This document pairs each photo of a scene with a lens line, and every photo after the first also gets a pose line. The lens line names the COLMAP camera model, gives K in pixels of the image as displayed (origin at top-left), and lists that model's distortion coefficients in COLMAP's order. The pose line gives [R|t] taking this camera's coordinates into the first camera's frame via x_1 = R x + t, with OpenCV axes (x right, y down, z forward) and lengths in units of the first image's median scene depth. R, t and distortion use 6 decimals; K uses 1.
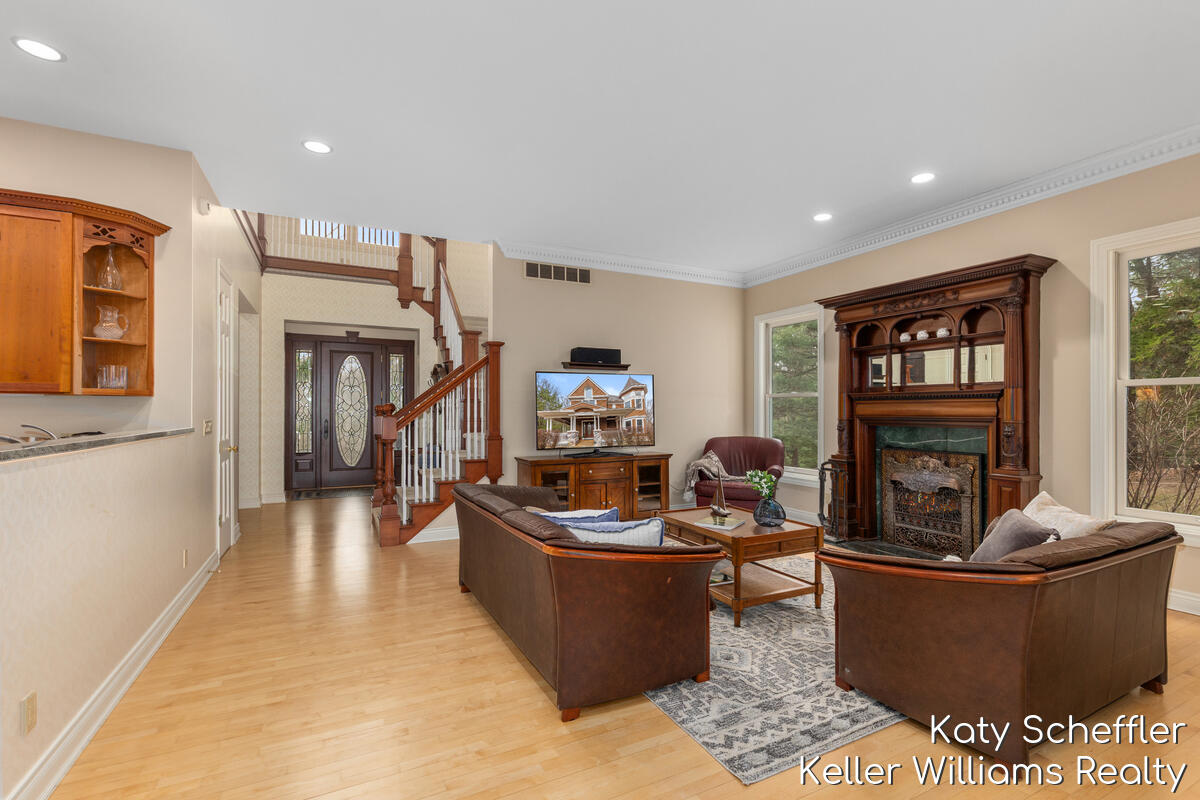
lens RADIAL K [[548.2, 0, 615.0], [0, 548.2, 404.1], [0, 0, 1]] dist [0.005793, -0.001444]
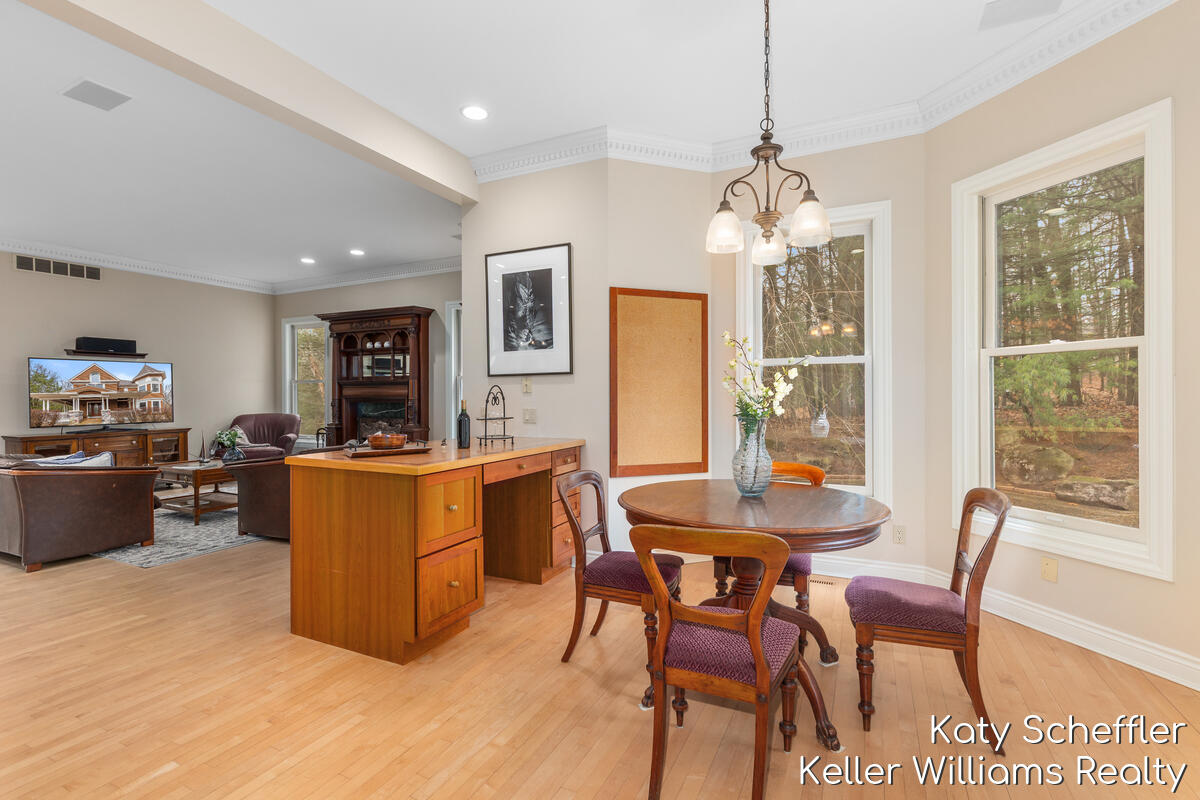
lens RADIAL K [[548.2, 0, 612.0], [0, 548.2, 396.1], [0, 0, 1]] dist [0.005793, -0.001444]
pose [[0.806566, -0.003989, 0.591130, 0.148474], [-0.002566, 0.999944, 0.010249, 0.003826], [-0.591138, -0.009784, 0.806511, -0.596068]]
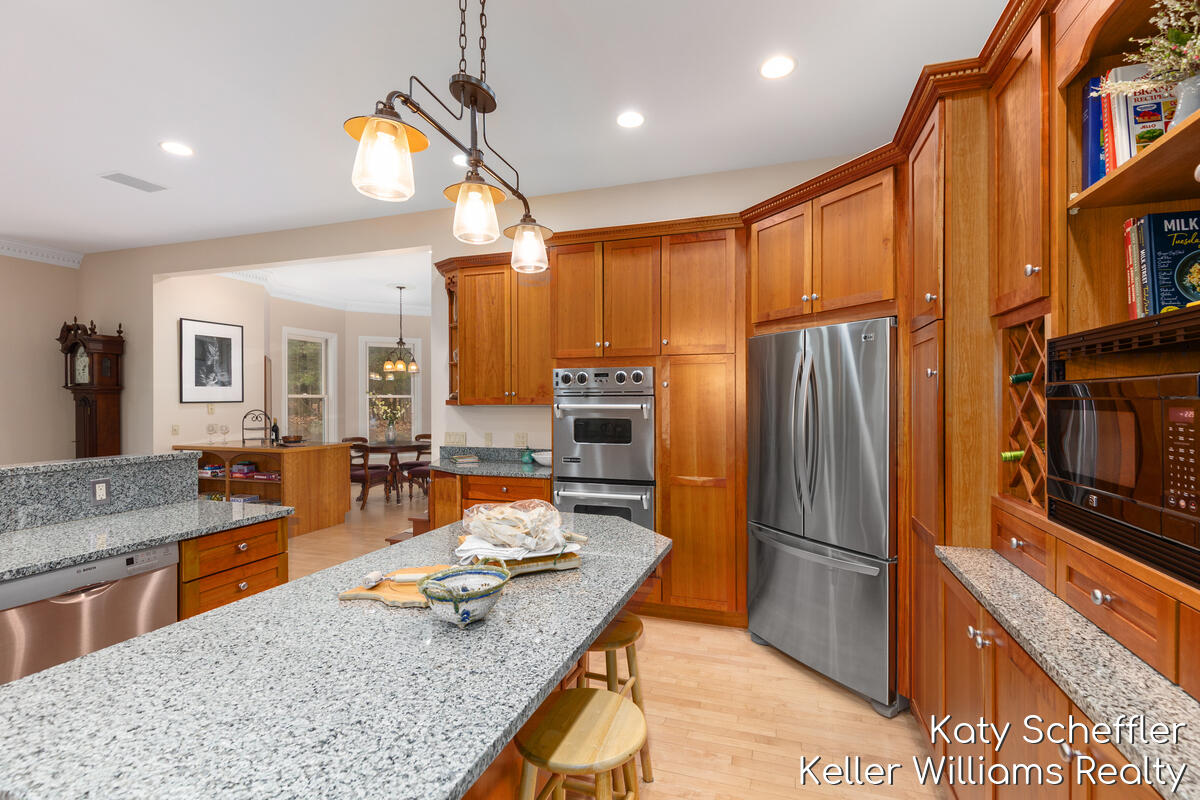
lens RADIAL K [[548.2, 0, 594.4], [0, 548.2, 398.9], [0, 0, 1]] dist [0.005793, -0.001444]
pose [[-0.685983, -0.005508, 0.727597, -0.900828], [-0.009280, 0.999956, -0.001180, -0.029823], [-0.727559, -0.007562, -0.686004, 0.272128]]
